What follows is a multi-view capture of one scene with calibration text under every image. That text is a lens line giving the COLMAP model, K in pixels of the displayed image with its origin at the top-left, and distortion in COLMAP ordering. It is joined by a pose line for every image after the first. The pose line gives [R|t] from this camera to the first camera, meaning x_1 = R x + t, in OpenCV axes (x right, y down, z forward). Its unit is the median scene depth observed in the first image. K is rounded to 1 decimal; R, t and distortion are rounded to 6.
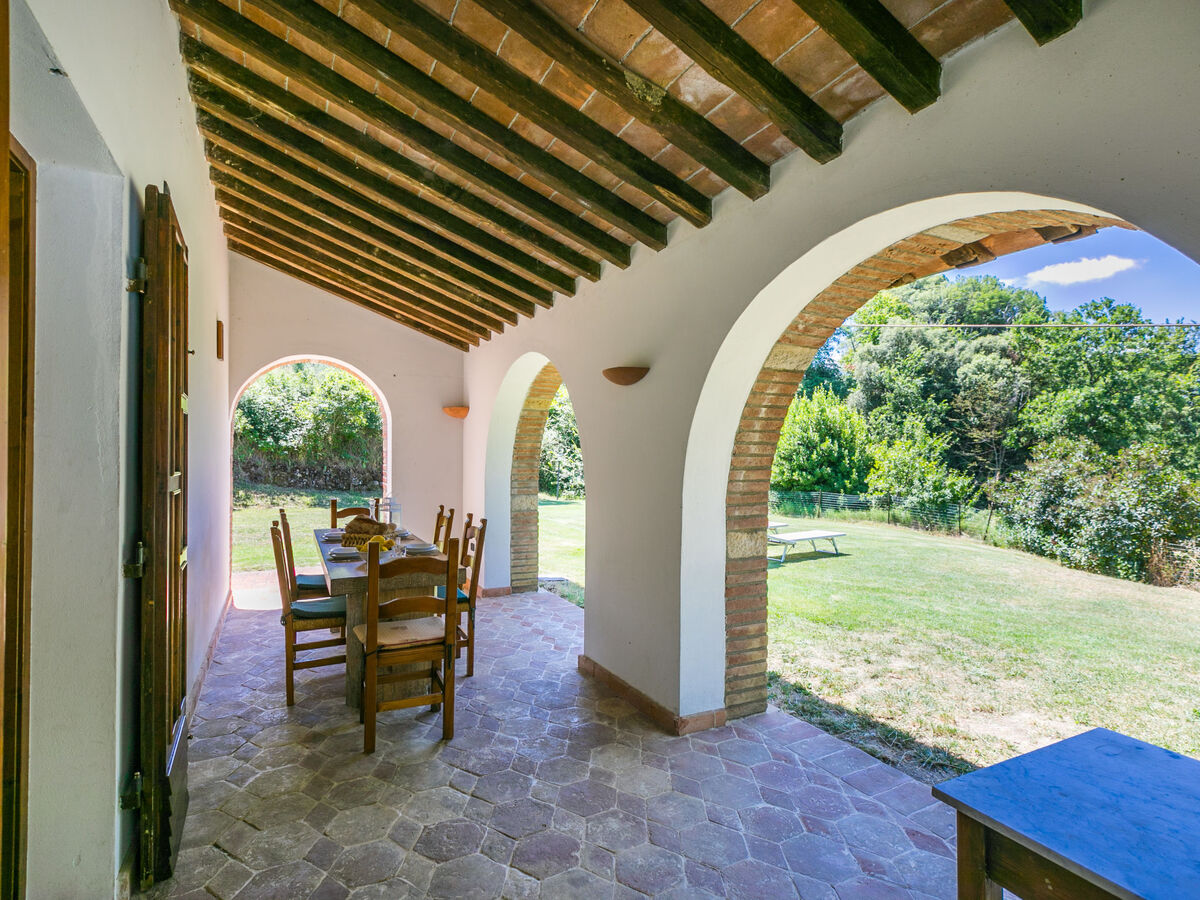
lens RADIAL K [[623.0, 0, 592.6], [0, 623.0, 448.6], [0, 0, 1]] dist [0.006279, 0.000416]
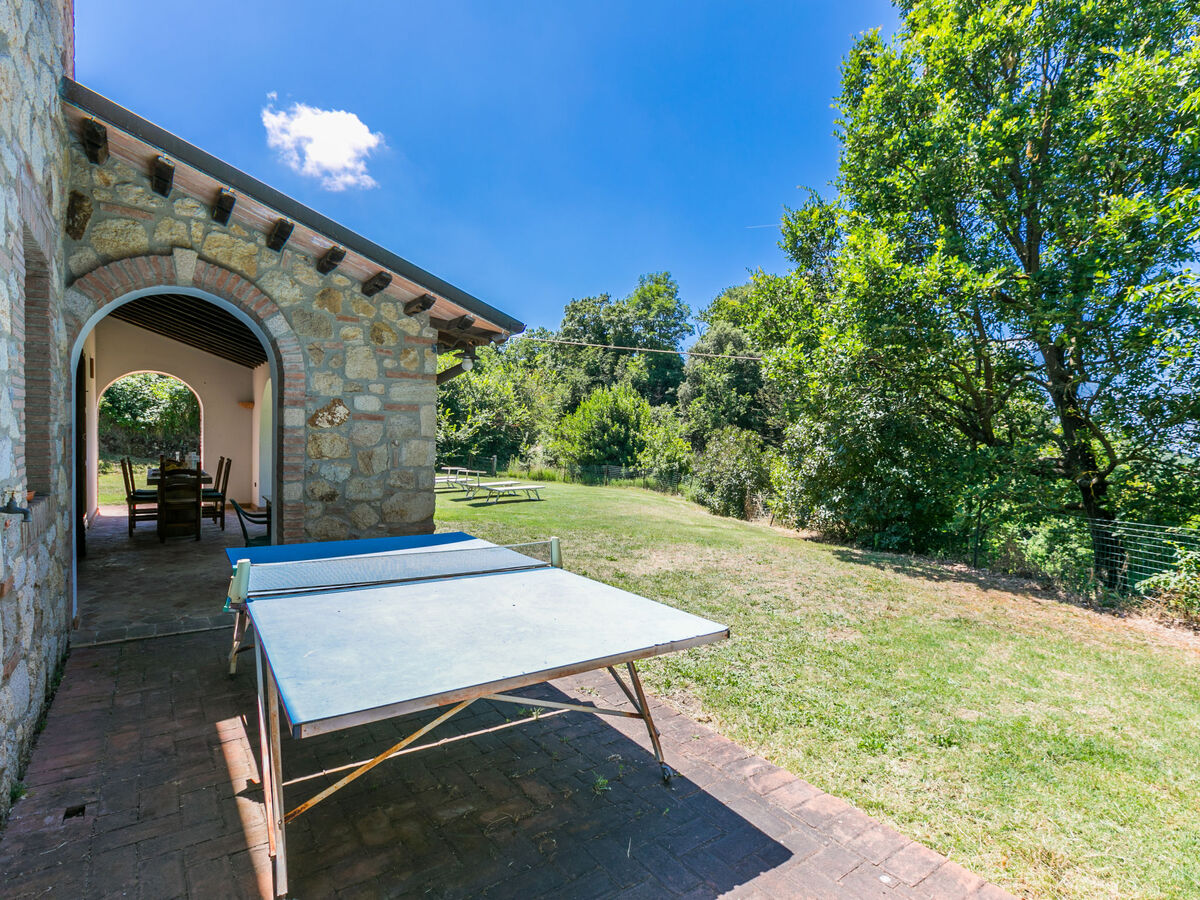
lens RADIAL K [[636.9, 0, 600.0], [0, 636.9, 450.0], [0, 0, 1]] dist [0.007111, 0.000426]
pose [[0.988165, 0.010030, 0.153064, 0.155941], [-0.014943, 0.999408, 0.030985, -0.001693], [-0.152662, -0.032906, 0.987730, -0.285863]]
